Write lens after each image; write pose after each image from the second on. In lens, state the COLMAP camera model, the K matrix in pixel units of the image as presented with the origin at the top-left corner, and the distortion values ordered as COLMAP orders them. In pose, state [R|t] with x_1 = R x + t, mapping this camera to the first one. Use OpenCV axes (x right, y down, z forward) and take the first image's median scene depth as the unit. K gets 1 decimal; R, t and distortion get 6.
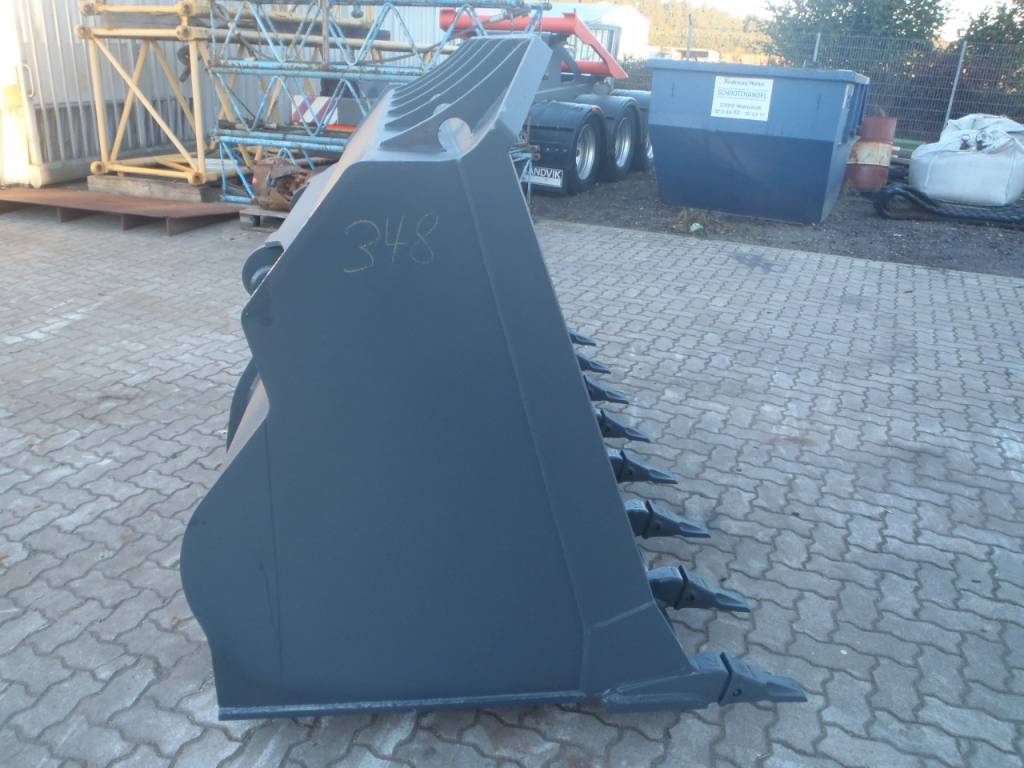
lens RADIAL K [[846.4, 0, 483.3], [0, 846.4, 383.7], [0, 0, 1]] dist [-0.064416, 0.074075]
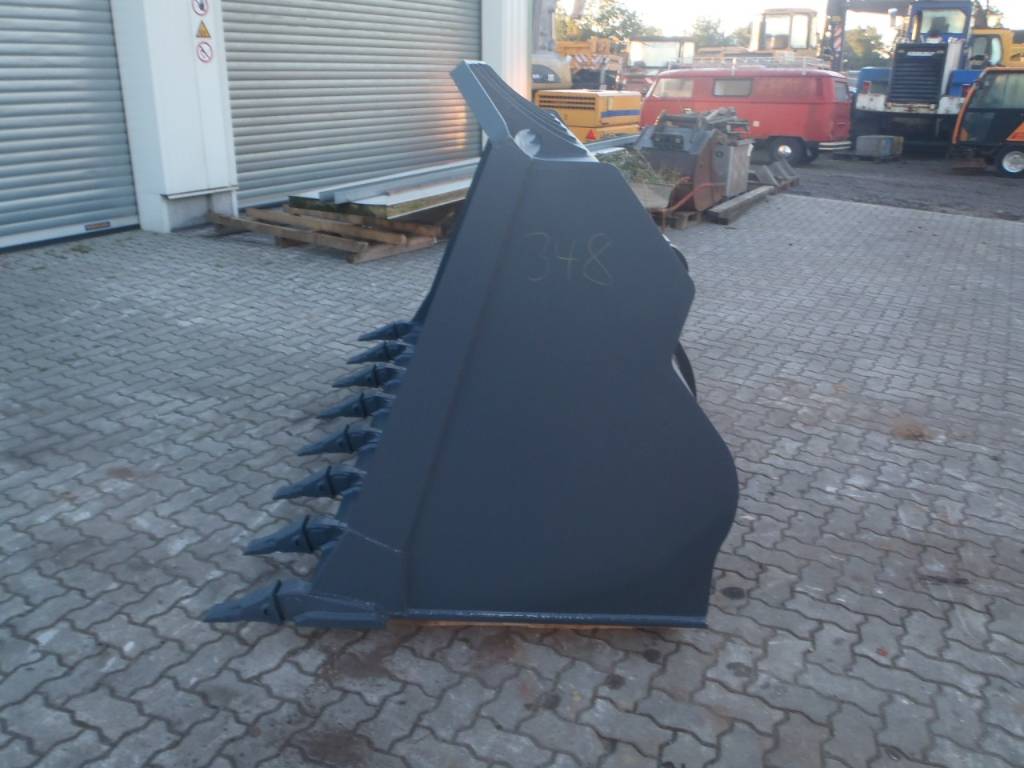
lens RADIAL K [[824.4, 0, 512.0], [0, 824.4, 384.0], [0, 0, 1]] dist [-0.029757, -0.008316]
pose [[-0.995736, -0.076736, 0.051207, -0.081949], [-0.020321, 0.723880, 0.689627, -0.559076], [-0.089987, 0.685646, -0.722352, 1.357879]]
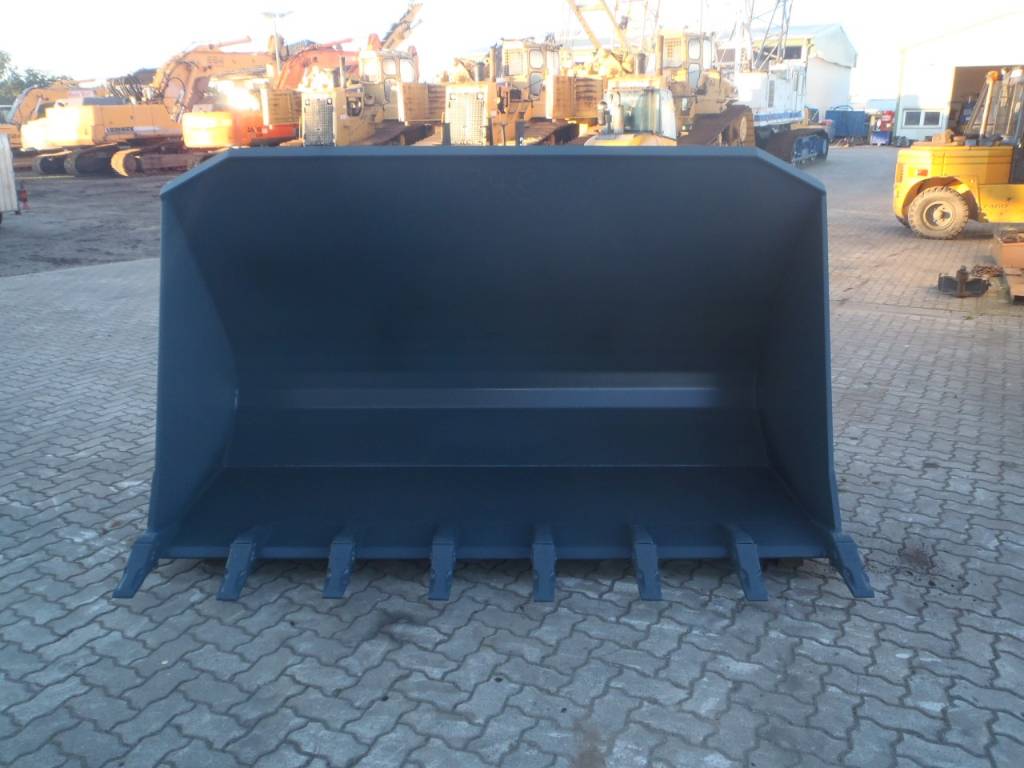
lens RADIAL K [[837.5, 0, 491.0], [0, 837.5, 383.3], [0, 0, 1]] dist [-0.032849, 0.020306]
pose [[-0.096884, 0.254690, -0.962157, 0.790754], [-0.376931, 0.885310, 0.272303, -0.279369], [0.921161, 0.389048, 0.010228, 0.717907]]
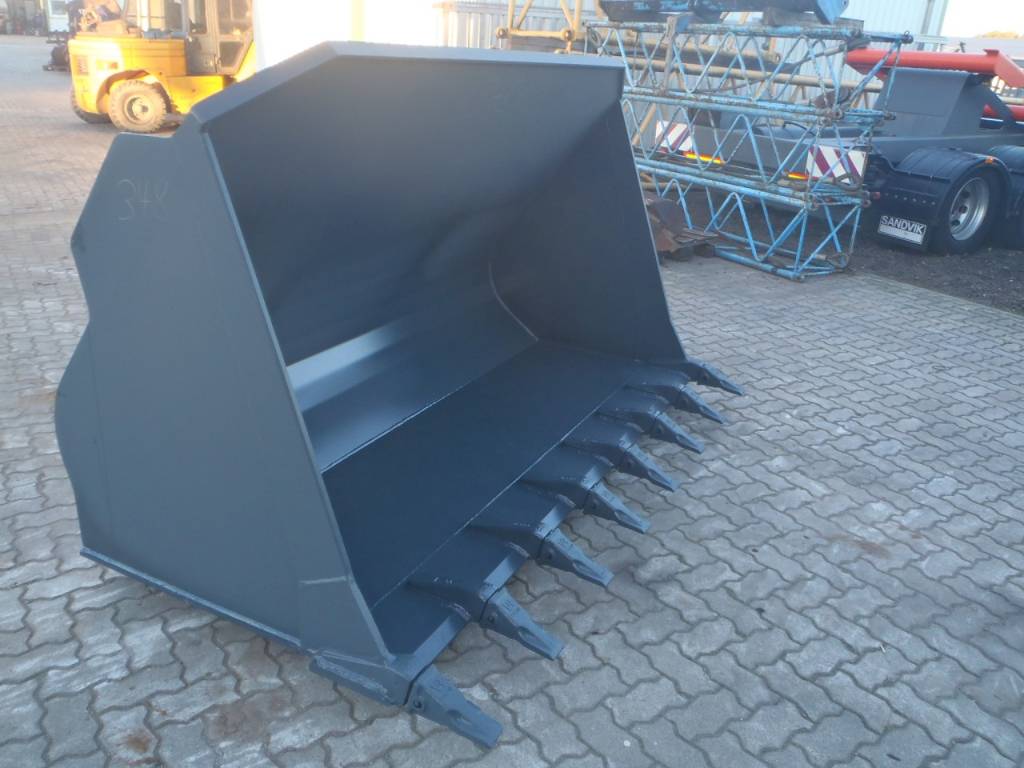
lens RADIAL K [[837.5, 0, 491.0], [0, 837.5, 383.3], [0, 0, 1]] dist [-0.032849, 0.020306]
pose [[0.838259, 0.219175, -0.499283, 0.382532], [-0.236214, 0.971245, 0.029771, -0.022243], [0.491452, 0.092981, 0.865927, 0.079094]]
